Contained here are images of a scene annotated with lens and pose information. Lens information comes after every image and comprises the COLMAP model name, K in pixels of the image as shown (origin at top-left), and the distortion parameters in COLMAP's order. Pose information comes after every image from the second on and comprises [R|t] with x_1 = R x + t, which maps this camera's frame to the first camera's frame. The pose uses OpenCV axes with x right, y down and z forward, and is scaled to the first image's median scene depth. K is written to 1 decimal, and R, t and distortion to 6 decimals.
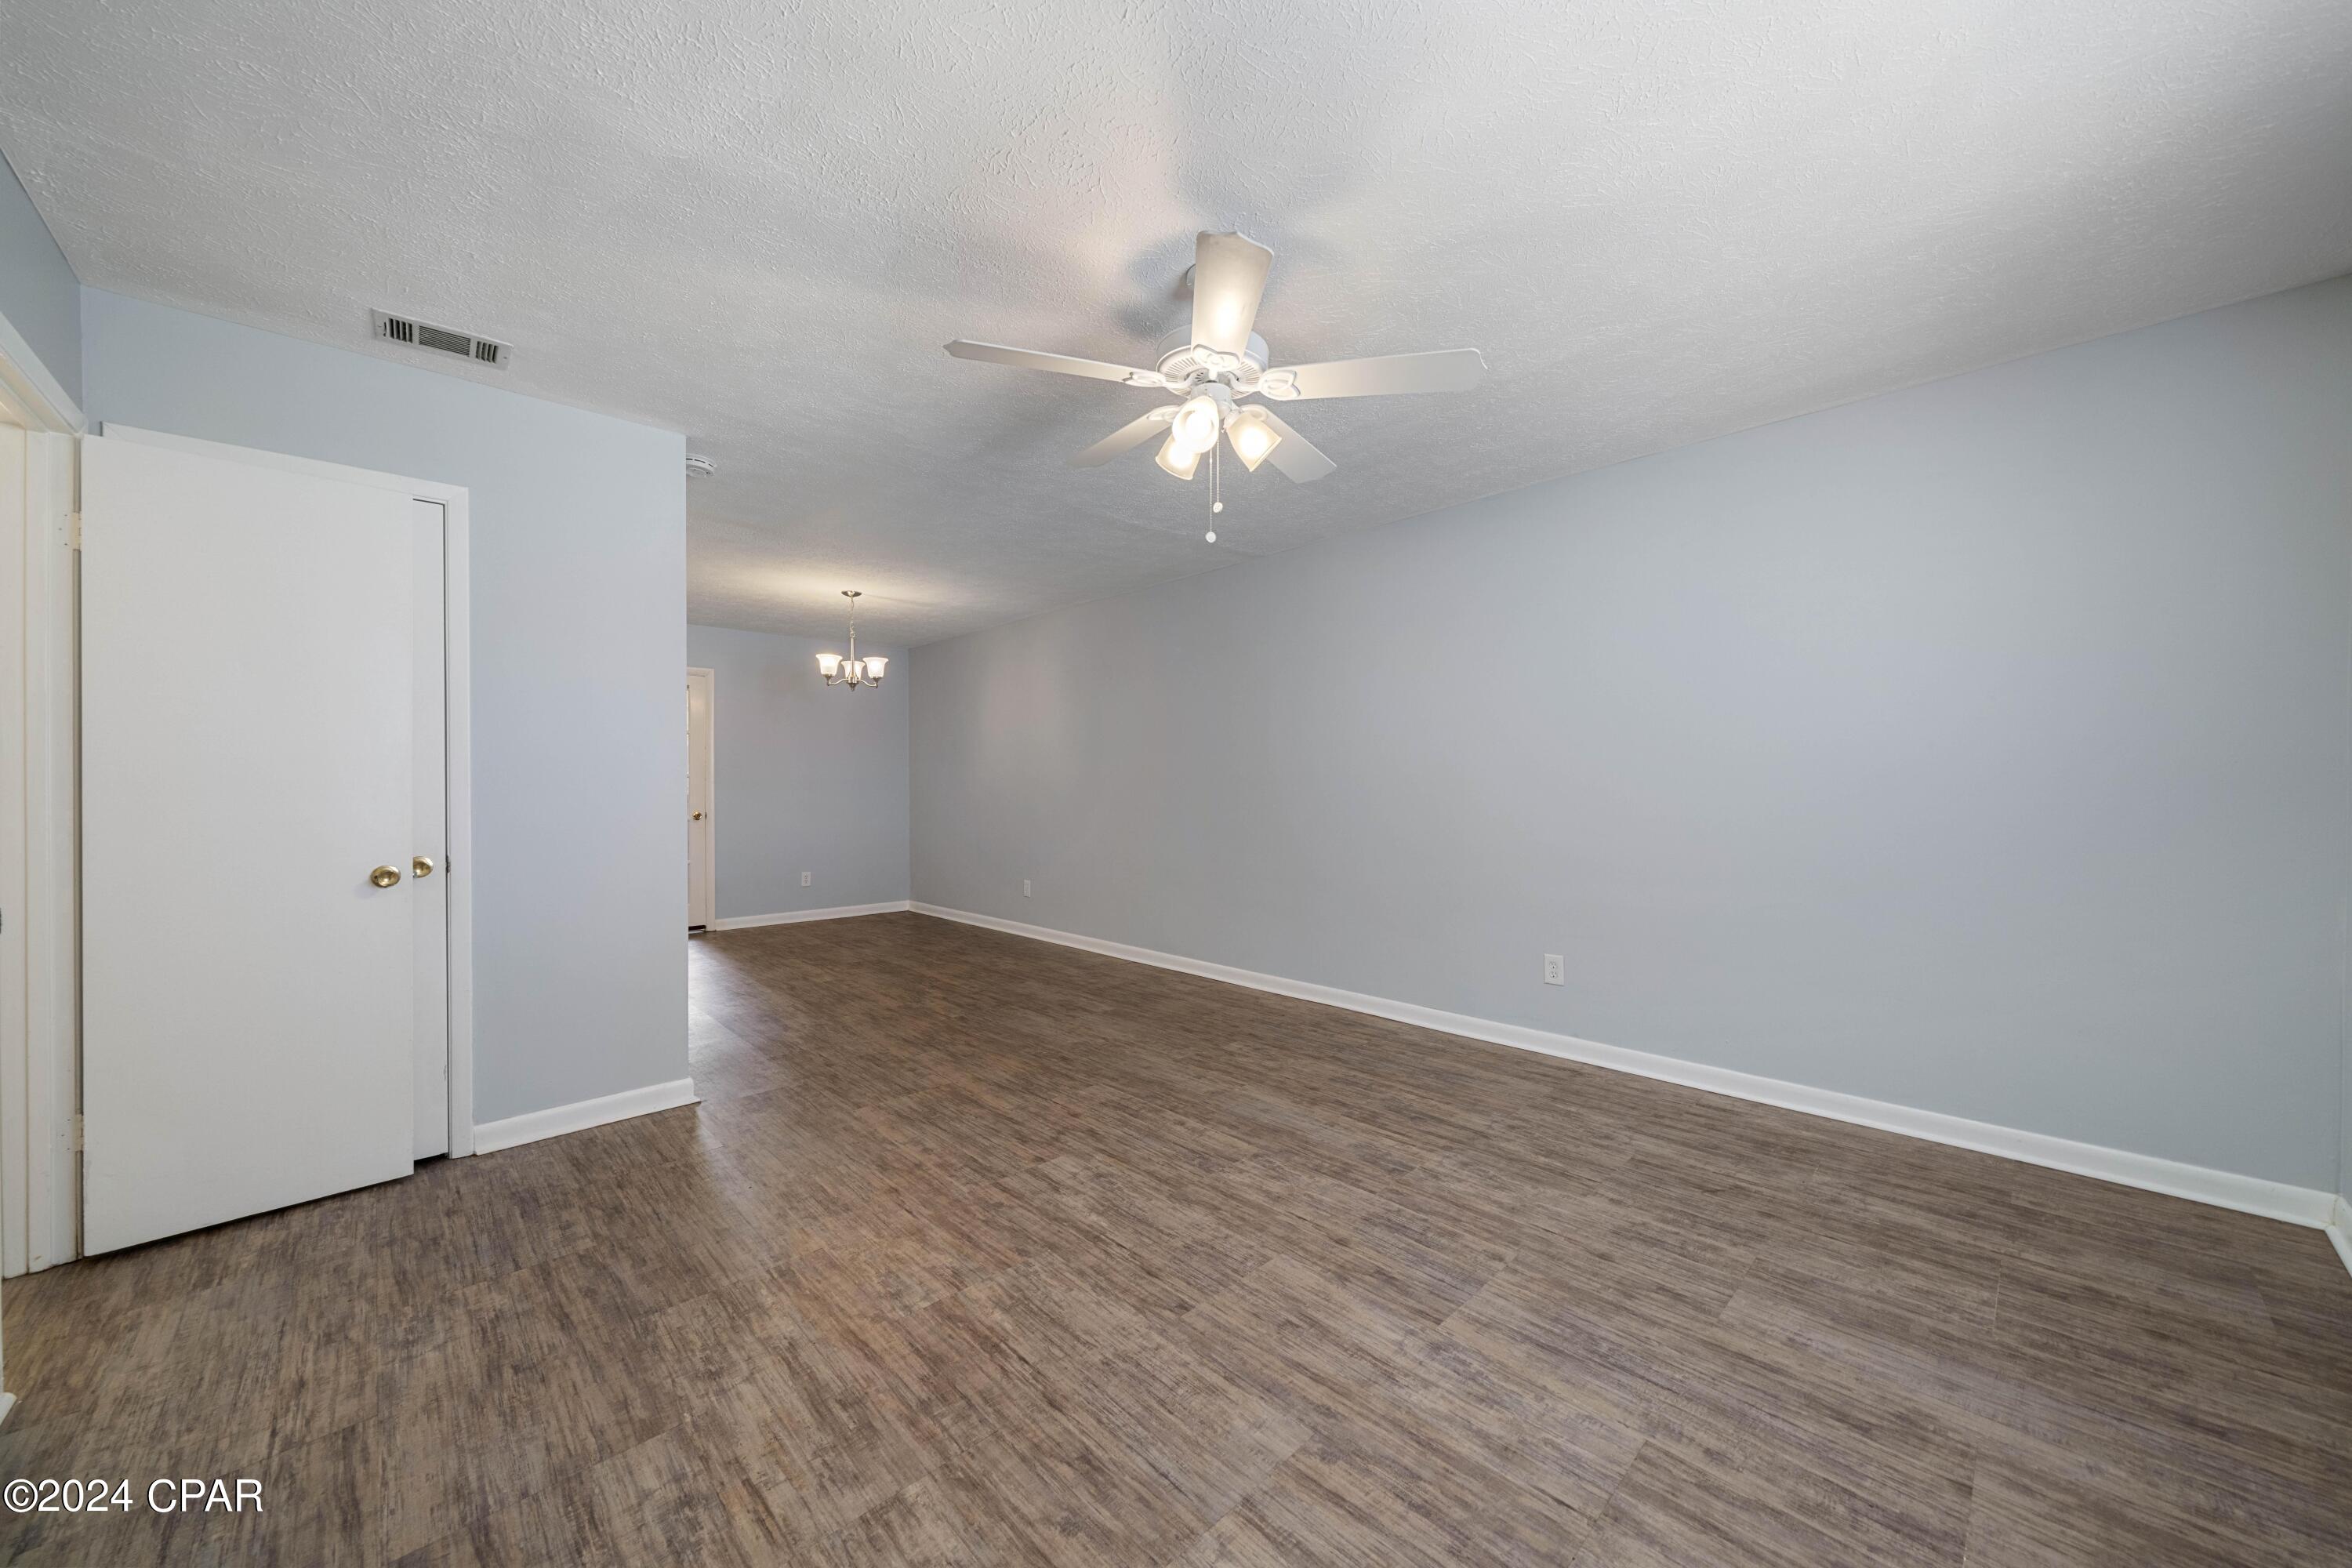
lens RADIAL K [[832.6, 0, 1172.1], [0, 832.6, 781.6], [0, 0, 1]] dist [-0.000289, -0.000490]
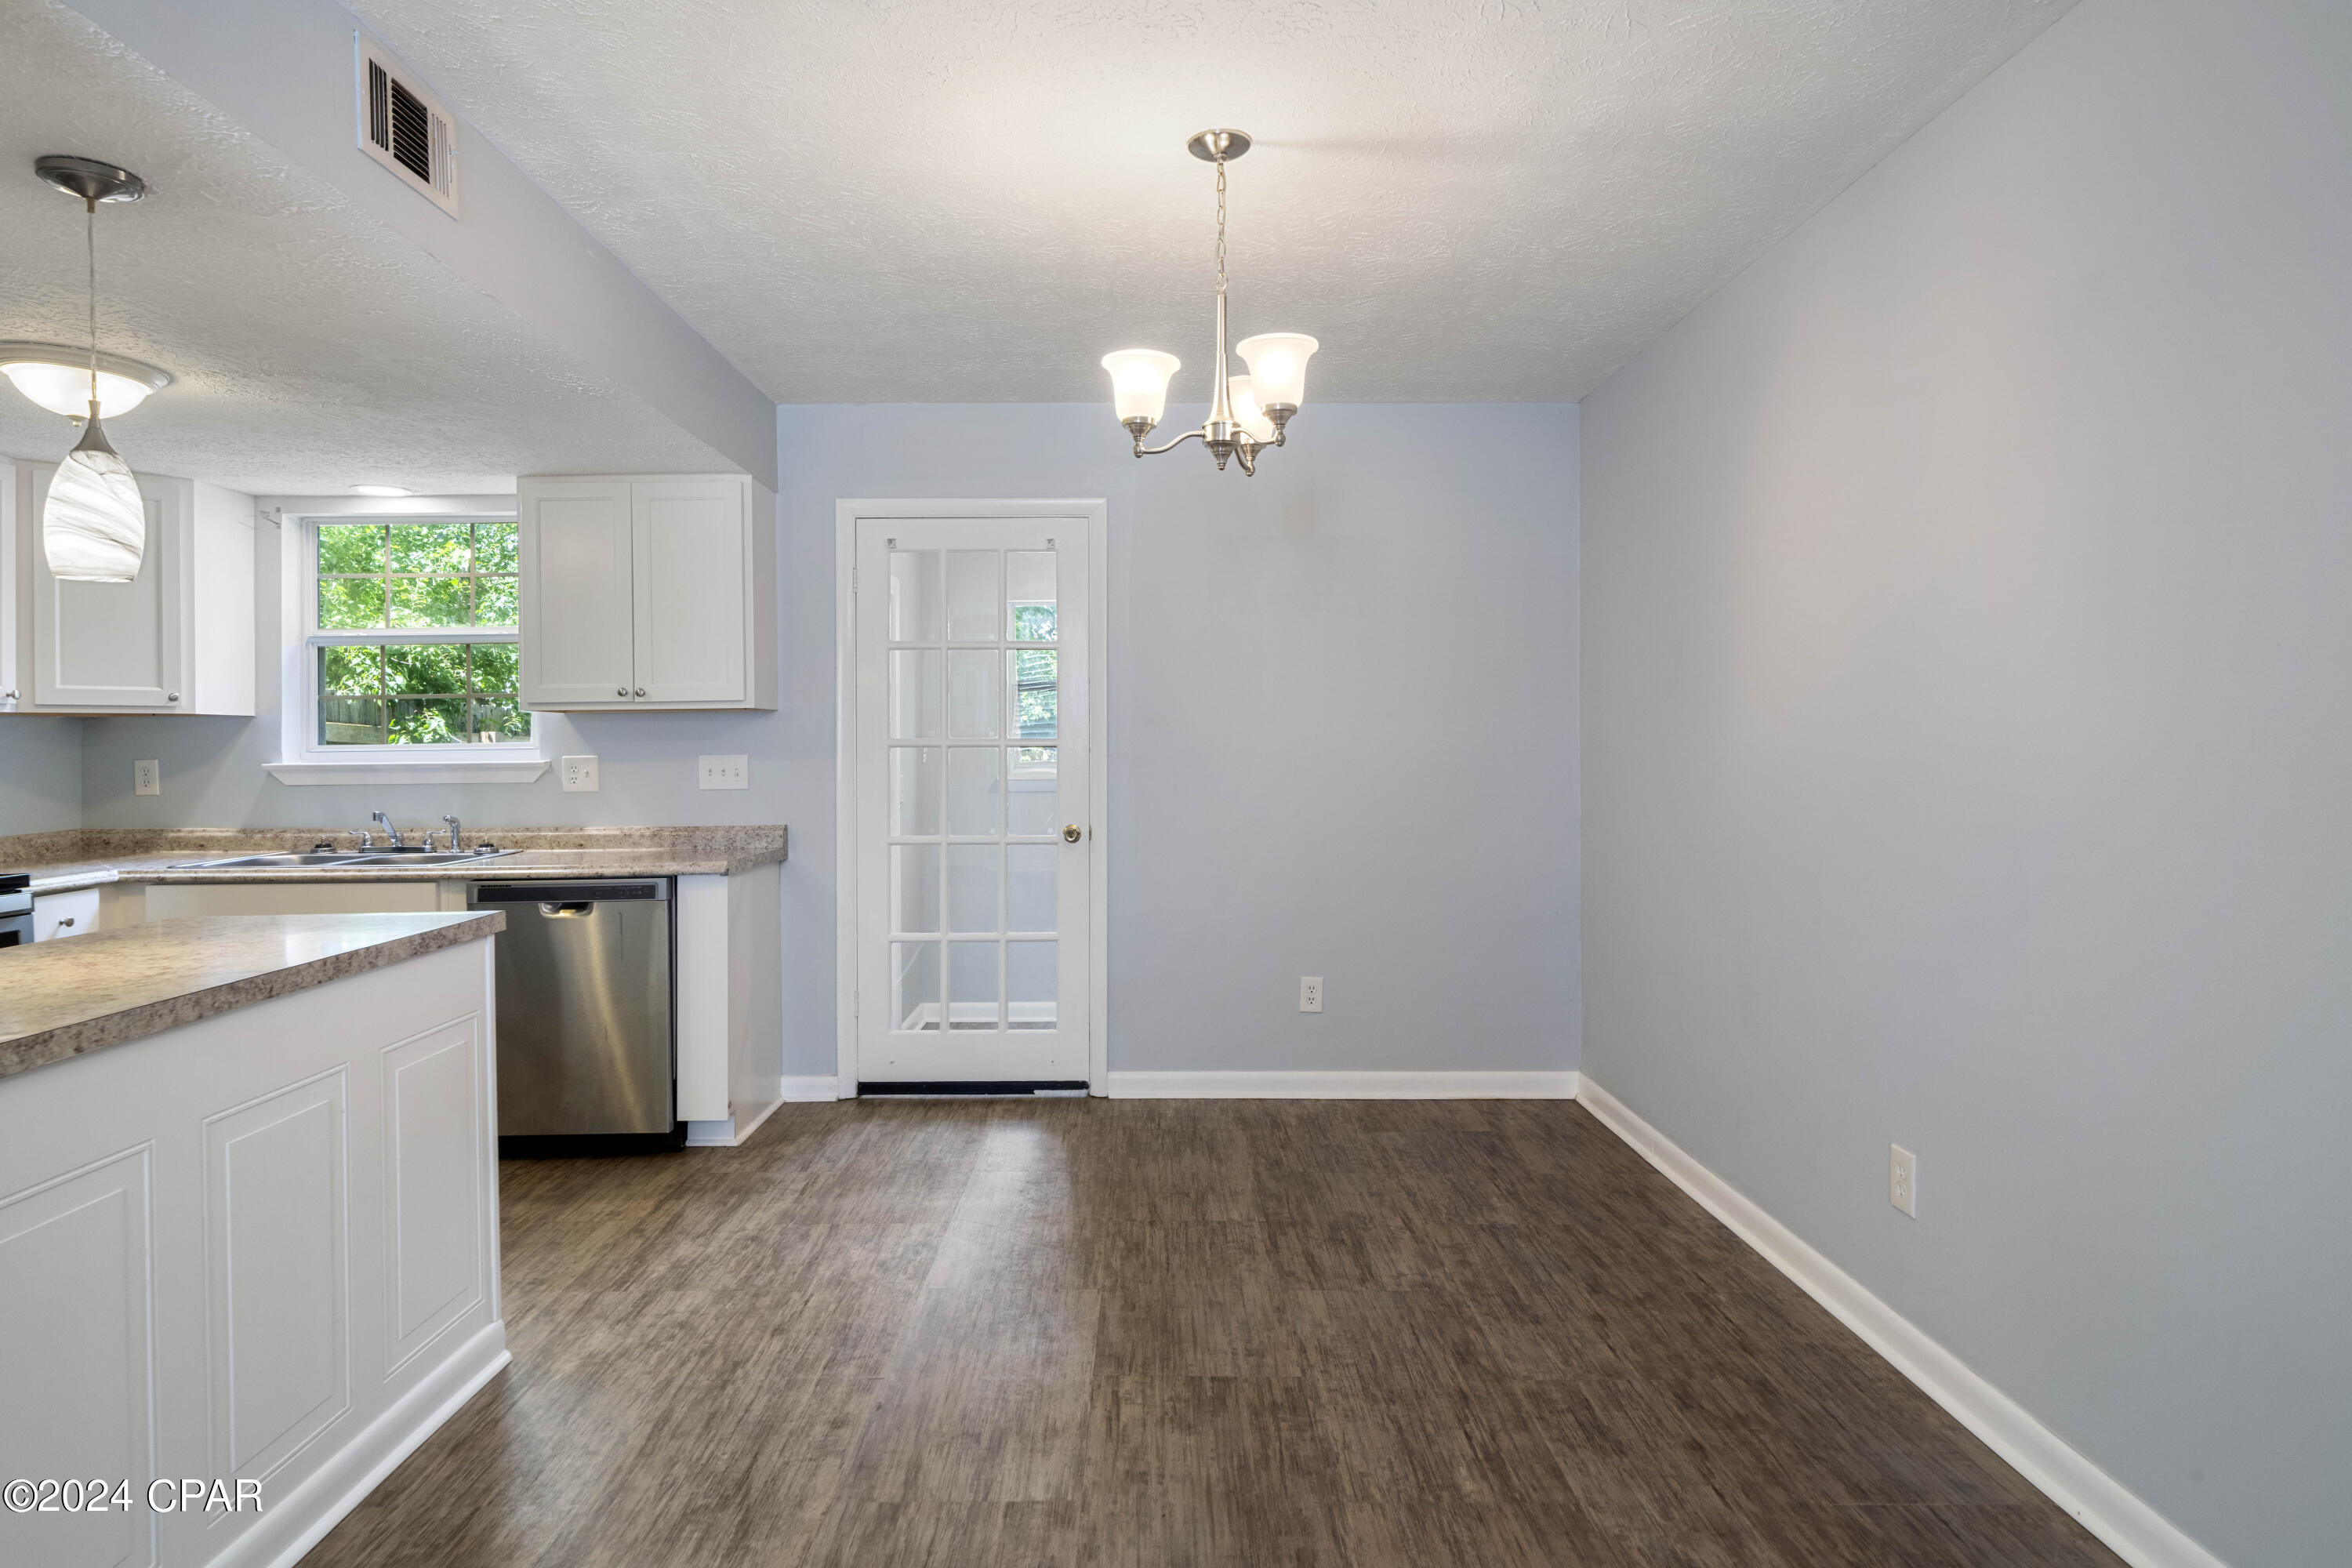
lens RADIAL K [[1275.9, 0, 1164.7], [0, 1275.9, 771.4], [0, 0, 1]] dist [-0.000671, -0.000215]
pose [[0.728105, 0.016431, -0.685268, -0.220120], [0.002980, 0.999627, 0.027134, -0.033259], [0.685459, -0.021798, 0.727785, 1.699092]]
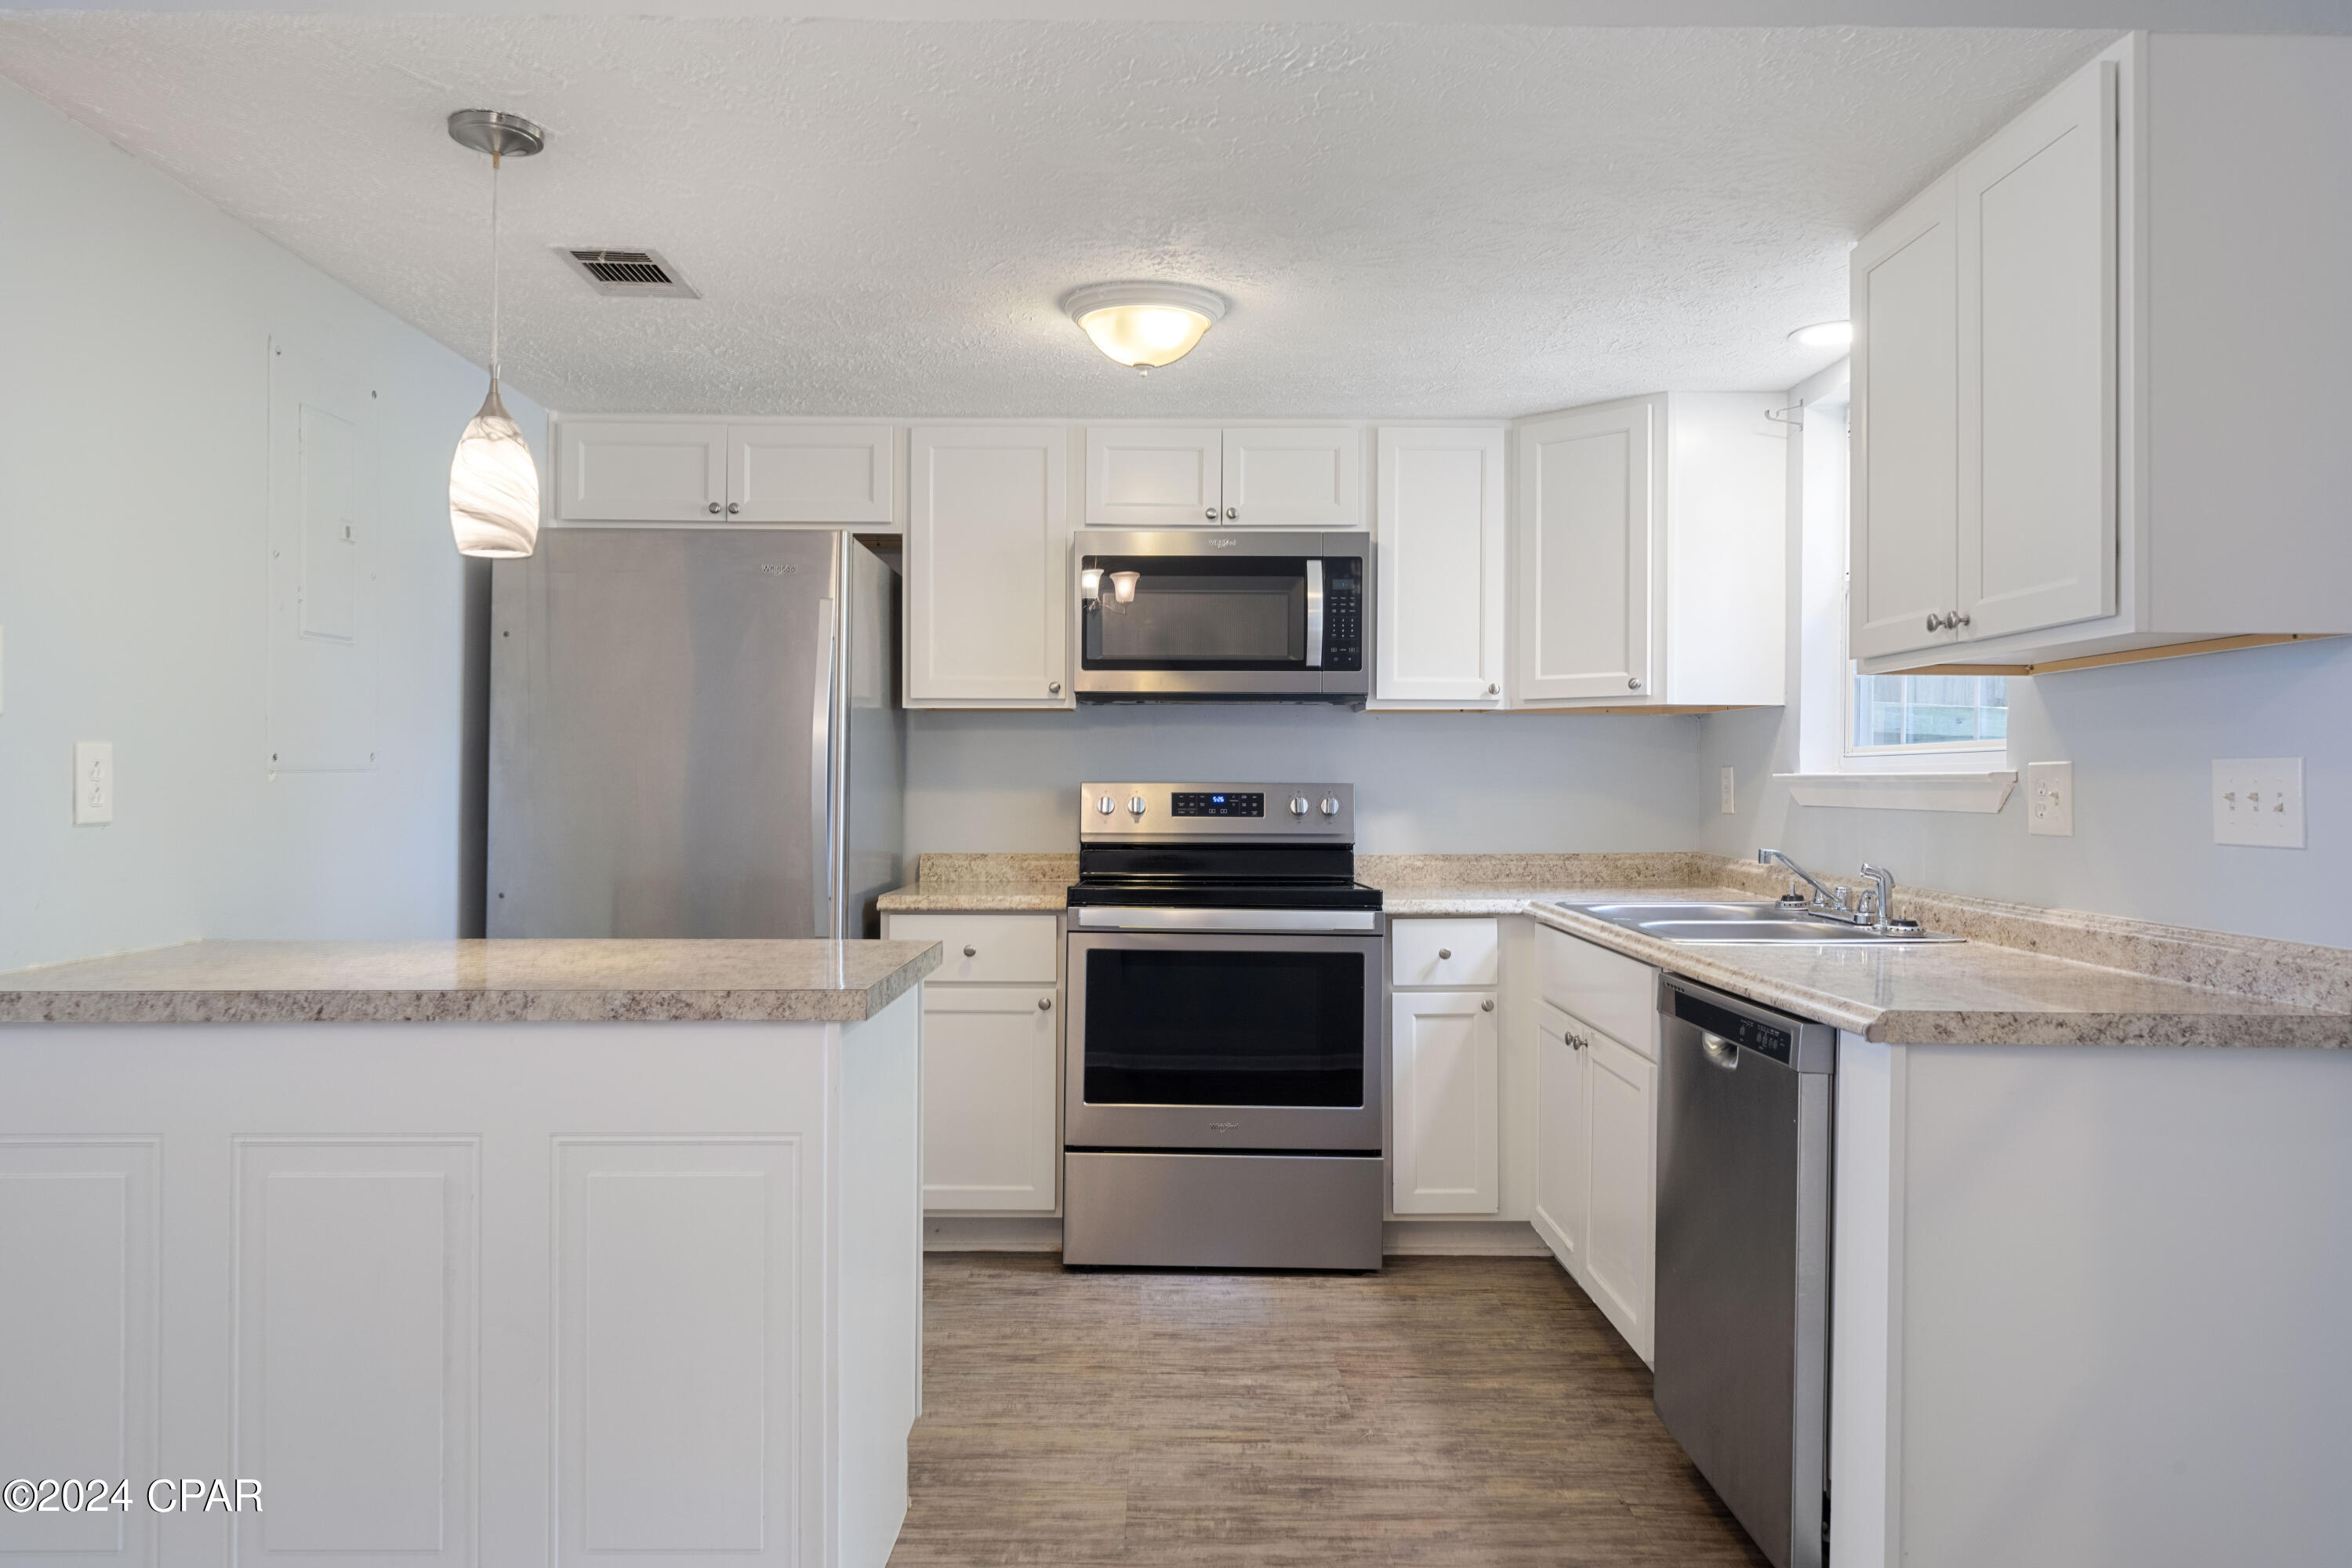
lens RADIAL K [[1543.8, 0, 1173.6], [0, 1543.8, 792.0], [0, 0, 1]] dist [0.007790, -0.000037]
pose [[-0.690386, 0.012593, -0.723332, -0.987909], [0.002586, 0.999885, 0.014939, 0.000252], [0.723437, 0.008443, -0.690339, 2.936332]]
